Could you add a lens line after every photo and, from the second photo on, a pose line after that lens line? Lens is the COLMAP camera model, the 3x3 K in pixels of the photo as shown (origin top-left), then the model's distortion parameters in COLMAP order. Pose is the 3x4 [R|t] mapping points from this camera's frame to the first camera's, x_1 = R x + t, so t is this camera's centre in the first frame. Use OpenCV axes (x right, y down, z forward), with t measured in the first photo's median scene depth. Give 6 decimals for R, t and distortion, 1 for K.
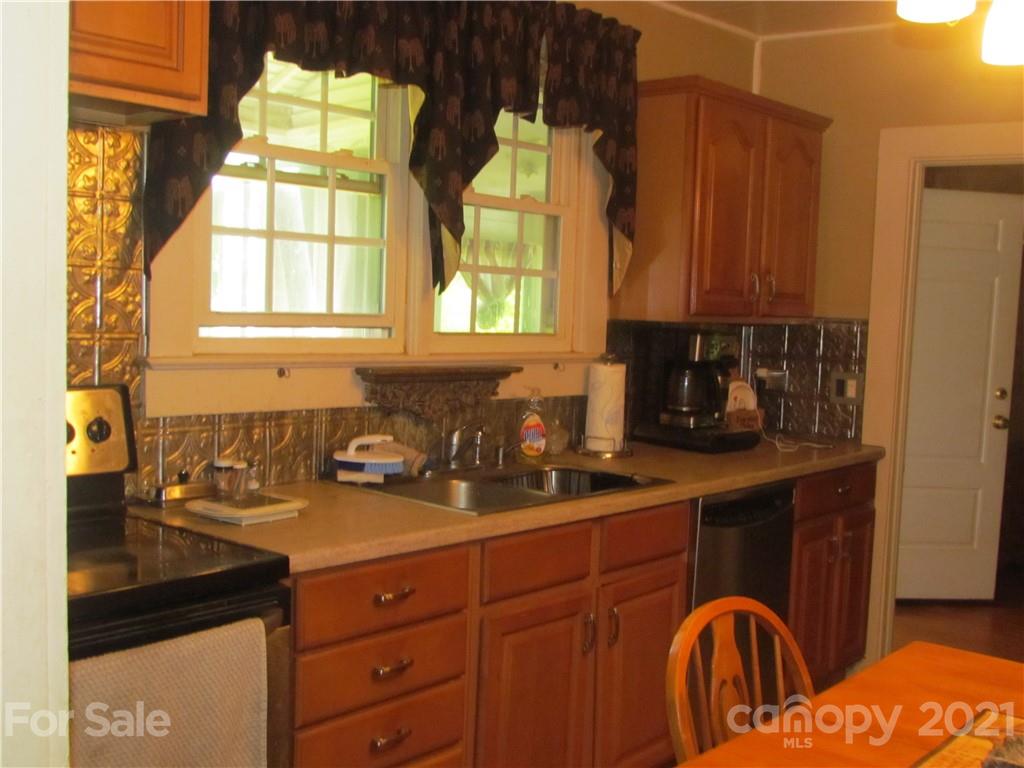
lens RADIAL K [[1134.8, 0, 512.0], [0, 1134.8, 385.7], [0, 0, 1]] dist [-0.009099, 0.000000]
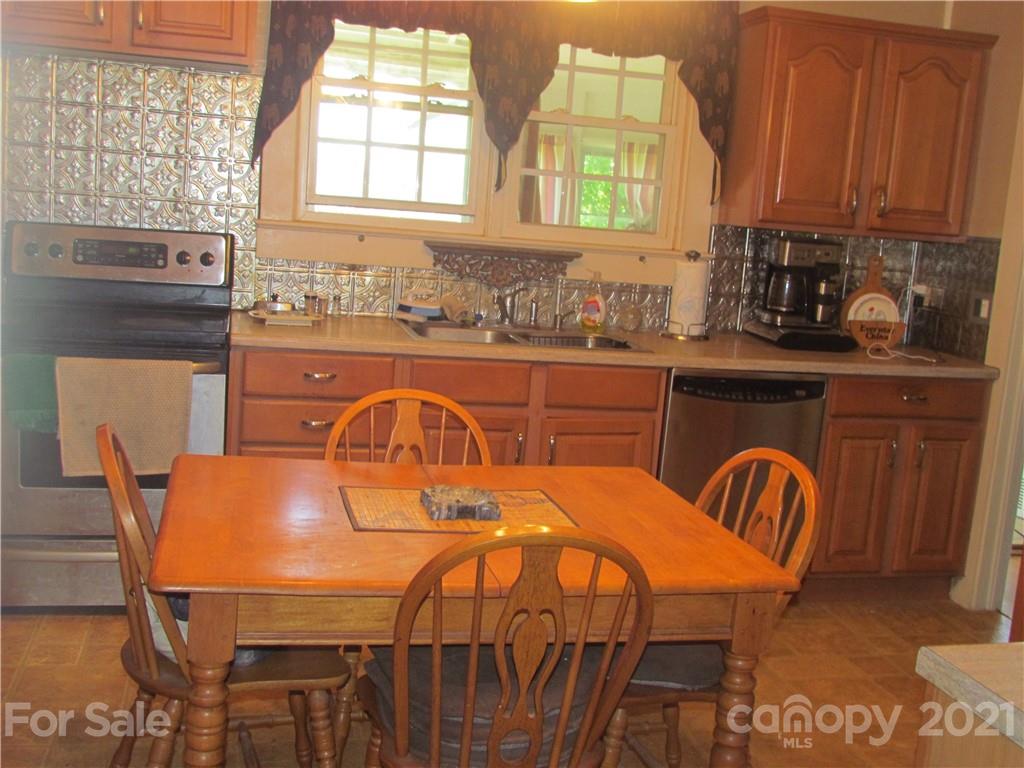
lens RADIAL K [[1134.8, 0, 513.2], [0, 1134.8, 384.7], [0, 0, 1]] dist [-0.009099, 0.000000]
pose [[0.806776, 0.123194, -0.577872, 0.696171], [-0.091997, 0.992286, 0.083102, 0.030536], [0.583652, -0.013882, 0.811885, -0.068988]]
